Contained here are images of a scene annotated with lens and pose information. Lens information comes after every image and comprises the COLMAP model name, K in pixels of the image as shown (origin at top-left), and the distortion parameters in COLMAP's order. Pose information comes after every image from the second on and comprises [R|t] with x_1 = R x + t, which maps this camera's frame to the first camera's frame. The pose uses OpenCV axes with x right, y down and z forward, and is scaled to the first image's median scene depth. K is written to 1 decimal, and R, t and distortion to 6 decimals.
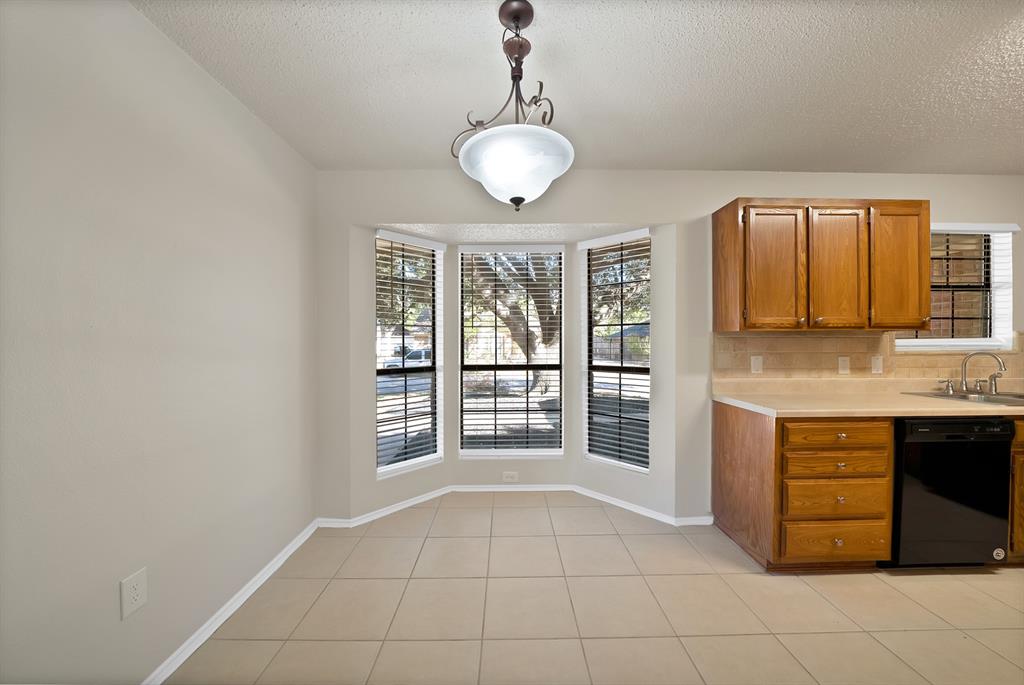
lens RADIAL K [[370.0, 0, 513.9], [0, 370.0, 343.2], [0, 0, 1]] dist [-0.020543, 0.000849]
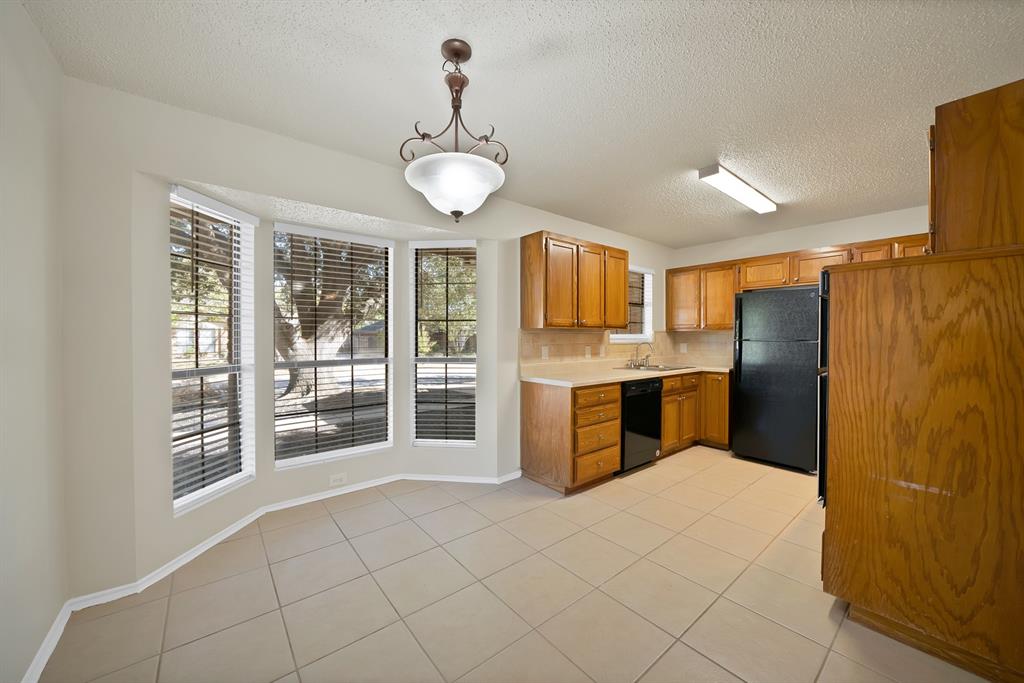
lens RADIAL K [[370.0, 0, 516.5], [0, 370.0, 338.6], [0, 0, 1]] dist [-0.020543, 0.000849]
pose [[0.780121, -0.002417, 0.625624, -0.288271], [0.000208, 0.999993, 0.003604, 0.000739], [-0.625629, -0.002681, 0.780116, -0.011054]]
